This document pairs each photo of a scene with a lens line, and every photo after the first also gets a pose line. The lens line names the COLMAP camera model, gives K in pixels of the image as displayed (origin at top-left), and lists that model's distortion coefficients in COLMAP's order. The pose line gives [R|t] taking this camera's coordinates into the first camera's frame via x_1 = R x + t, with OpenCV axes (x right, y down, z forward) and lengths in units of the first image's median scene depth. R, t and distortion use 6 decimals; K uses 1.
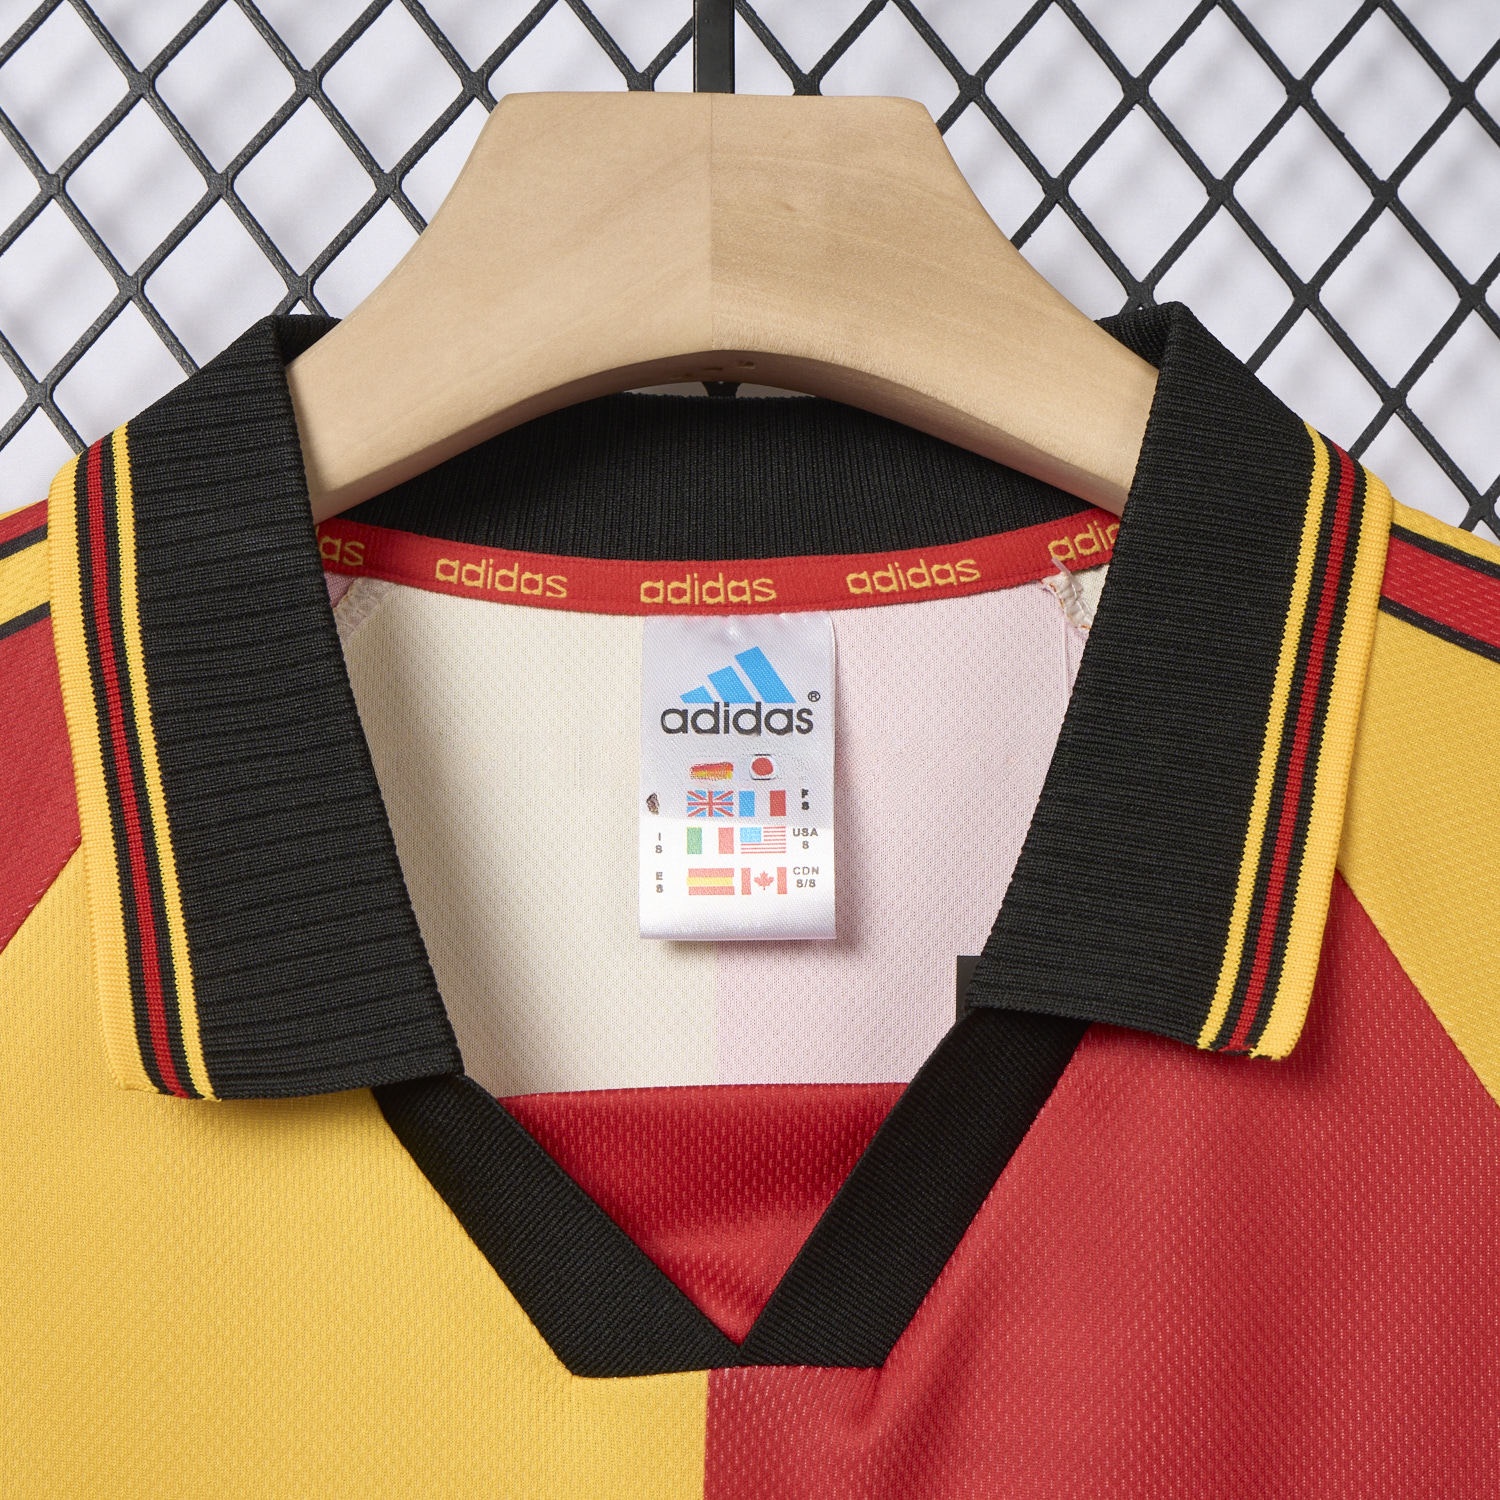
lens RADIAL K [[3201.9, 0, 750.0], [0, 3201.9, 750.0], [0, 0, 1]] dist [-0.010639, 0.040659]
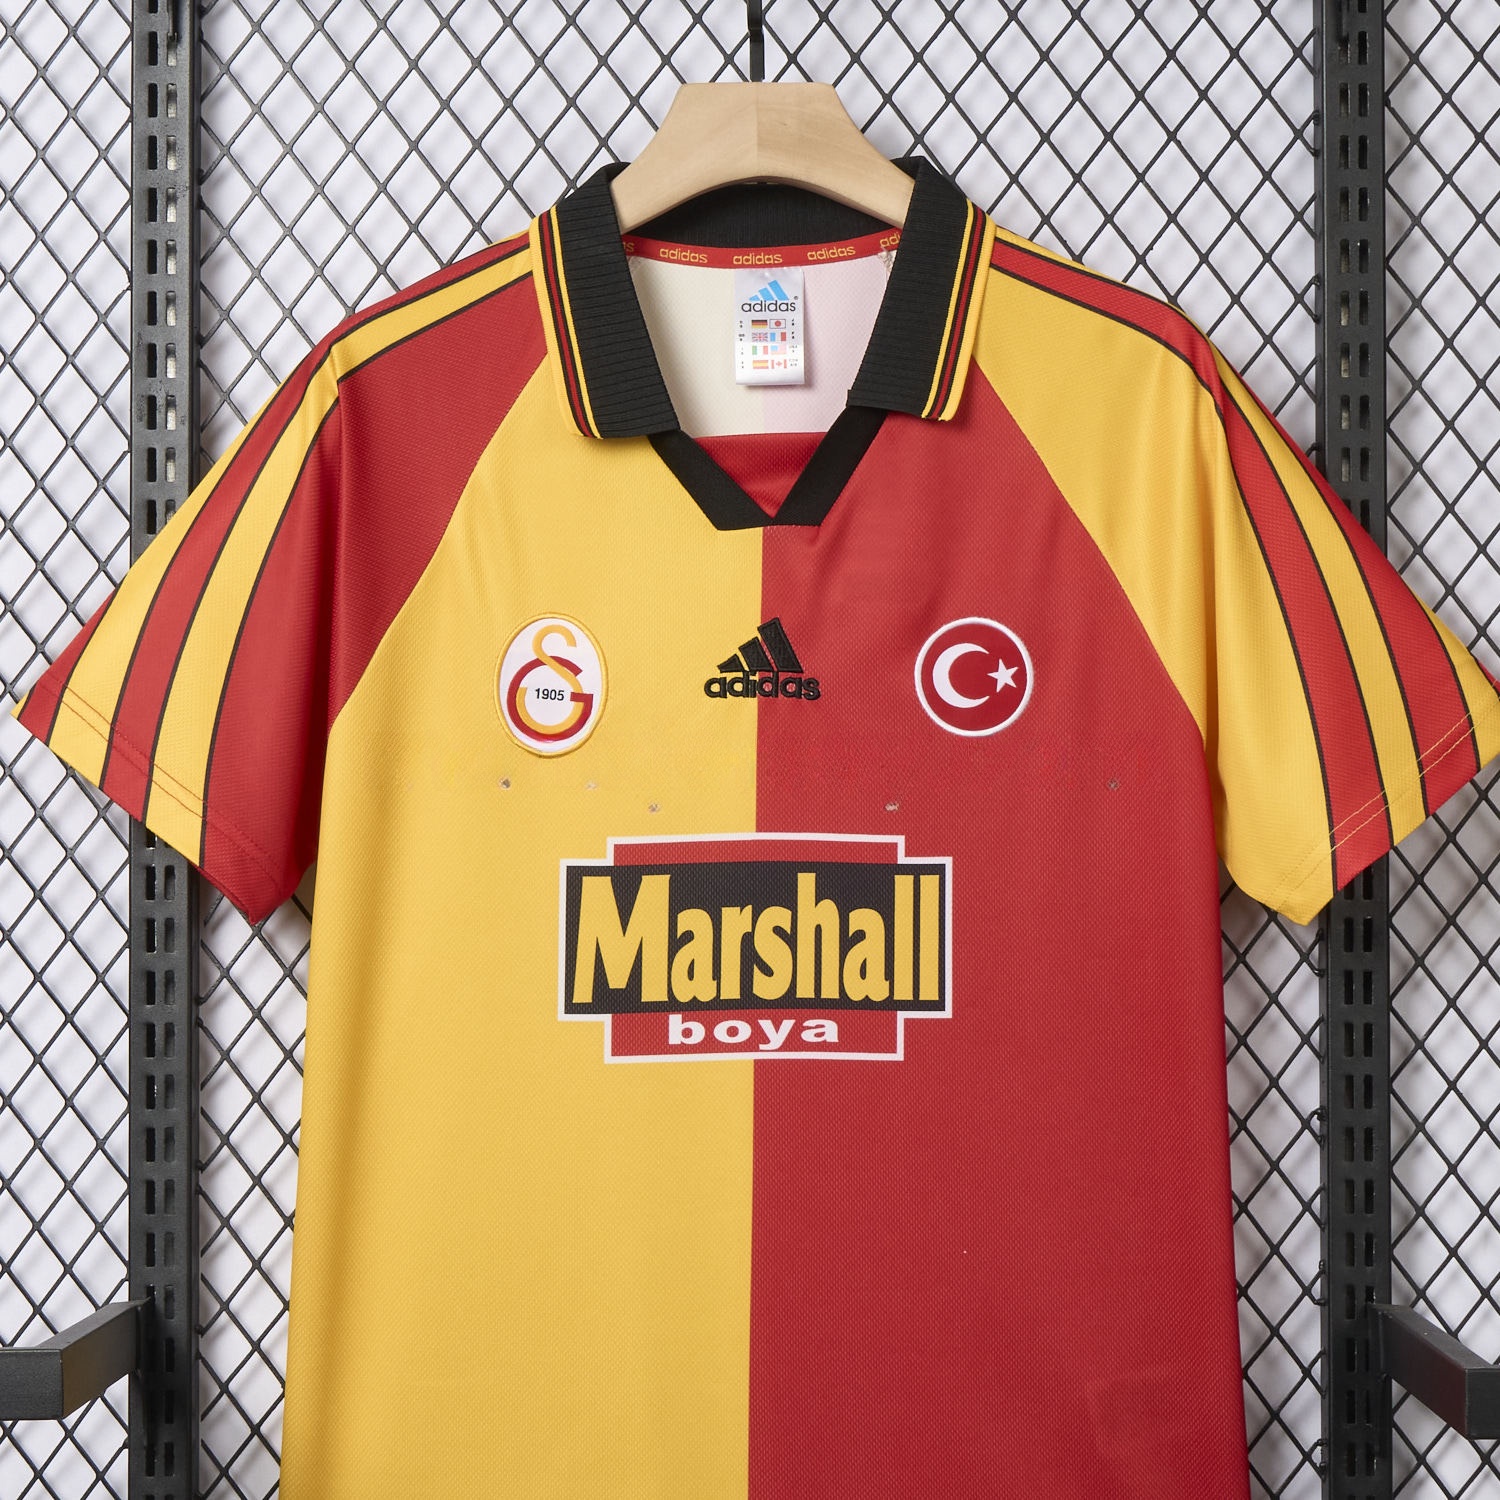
lens RADIAL K [[3201.9, 0, 750.0], [0, 3201.9, 750.0], [0, 0, 1]] dist [-0.010639, 0.040659]
pose [[0.999861, -0.012334, -0.011219, 0.006263], [0.014009, 0.986339, 0.164129, -0.088825], [0.009042, -0.164263, 0.986375, -1.881303]]
